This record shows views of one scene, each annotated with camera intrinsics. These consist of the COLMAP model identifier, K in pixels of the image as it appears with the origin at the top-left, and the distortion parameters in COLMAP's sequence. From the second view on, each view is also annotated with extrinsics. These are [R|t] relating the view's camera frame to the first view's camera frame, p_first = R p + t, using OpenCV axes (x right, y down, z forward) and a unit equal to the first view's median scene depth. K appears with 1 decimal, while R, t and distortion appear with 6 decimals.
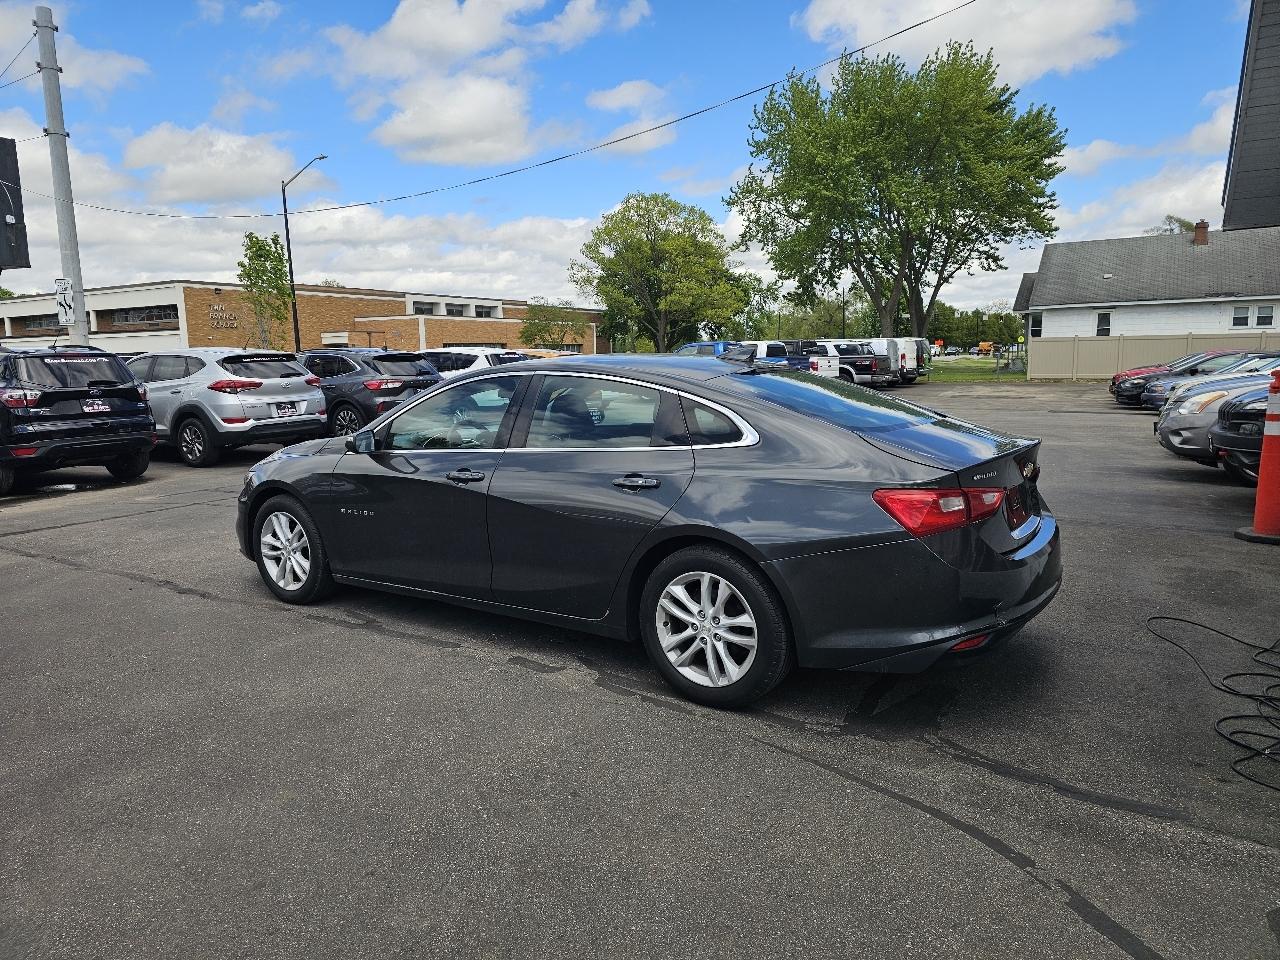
lens RADIAL K [[849.4, 0, 632.4], [0, 849.4, 468.1], [0, 0, 1]] dist [0.069115, -0.063026]
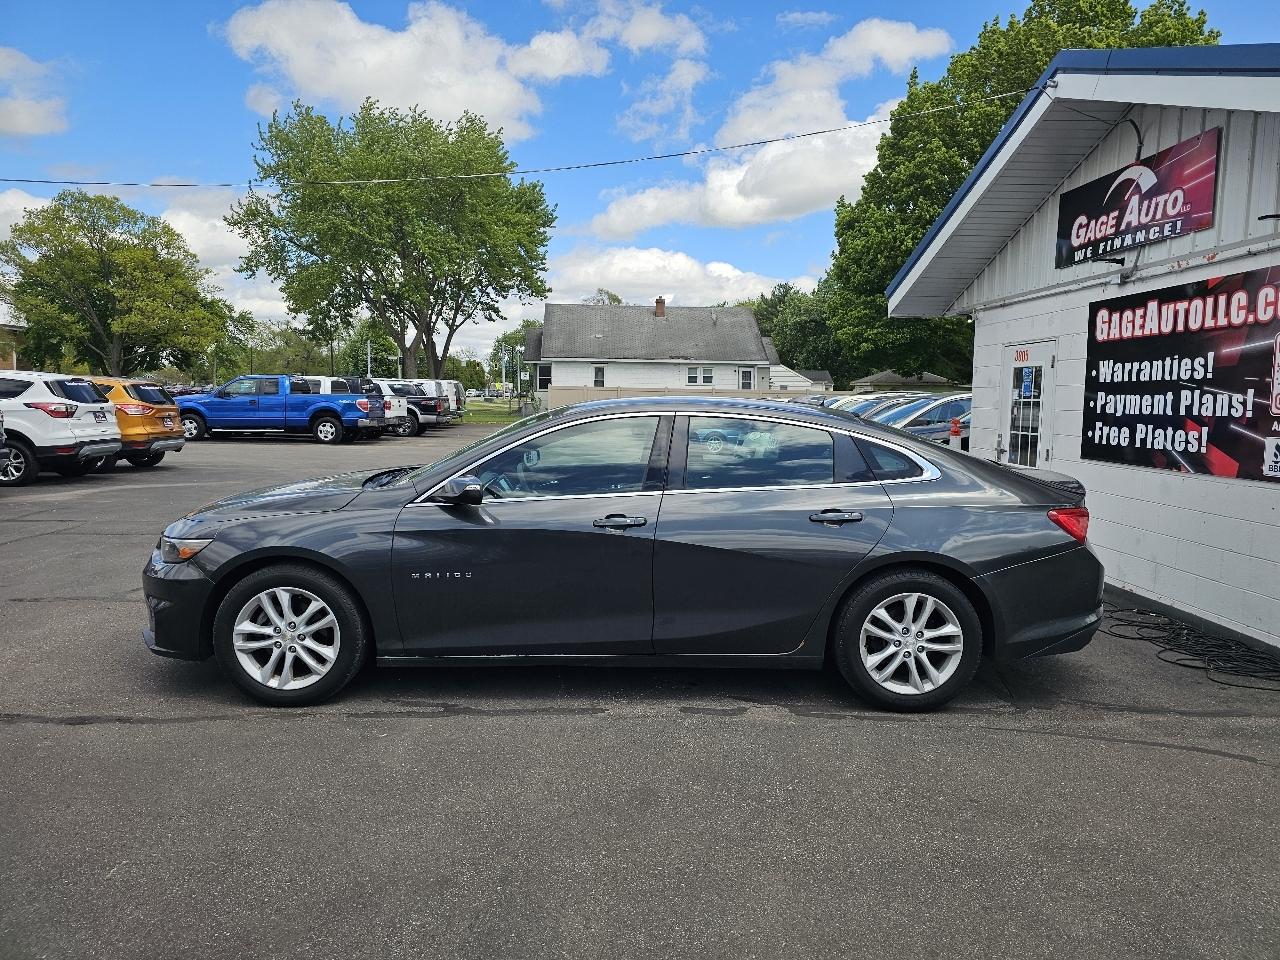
lens RADIAL K [[849.4, 0, 648.3], [0, 849.4, 475.7], [0, 0, 1]] dist [0.069115, -0.063026]
pose [[0.815837, -0.024564, 0.577759, -0.101267], [0.046501, 0.998649, -0.023205, -0.002684], [-0.576409, 0.045798, 0.815877, 0.031796]]
